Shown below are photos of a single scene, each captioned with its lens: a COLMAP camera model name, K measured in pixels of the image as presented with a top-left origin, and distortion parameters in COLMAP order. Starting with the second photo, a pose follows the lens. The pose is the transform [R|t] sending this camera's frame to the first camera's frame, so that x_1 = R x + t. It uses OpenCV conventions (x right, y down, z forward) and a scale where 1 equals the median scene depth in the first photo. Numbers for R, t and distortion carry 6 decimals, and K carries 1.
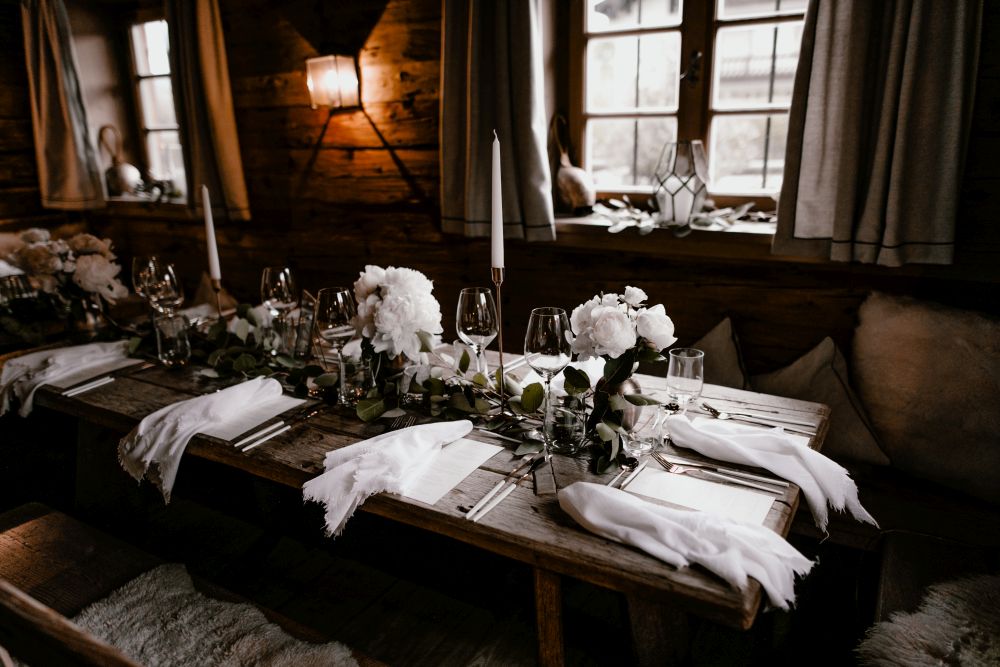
lens RADIAL K [[679.9, 0, 500.0], [0, 679.9, 333.5], [0, 0, 1]] dist [-0.003016, -0.002912]
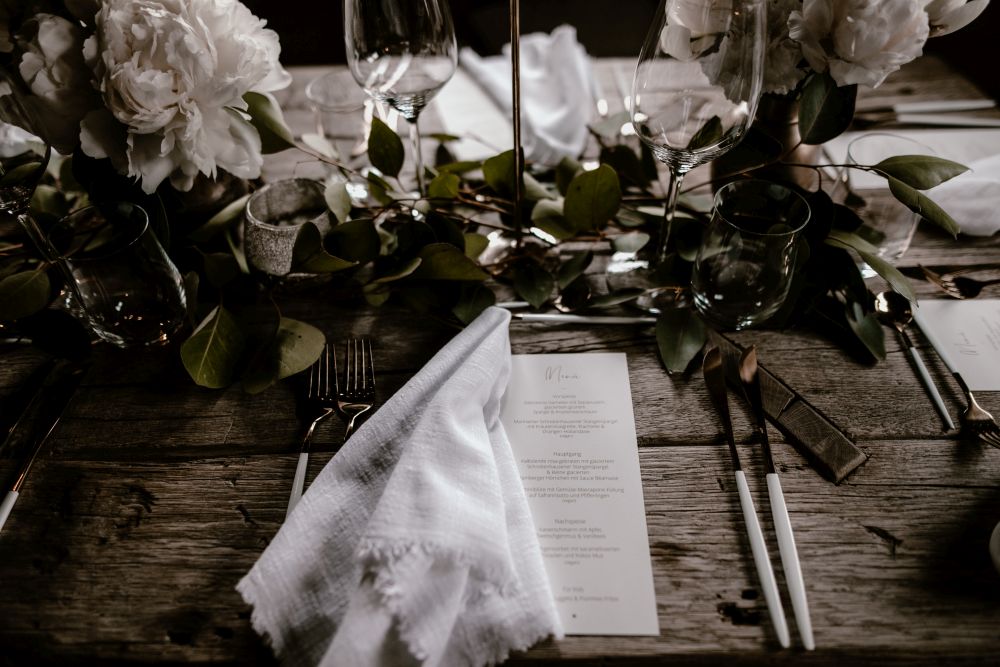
lens RADIAL K [[679.9, 0, 500.0], [0, 679.9, 333.5], [0, 0, 1]] dist [-0.003016, -0.002912]
pose [[0.854639, -0.376529, 0.357516, -0.202042], [0.148739, 0.837244, 0.526211, -0.078838], [-0.497462, -0.396544, 0.771547, 0.678971]]
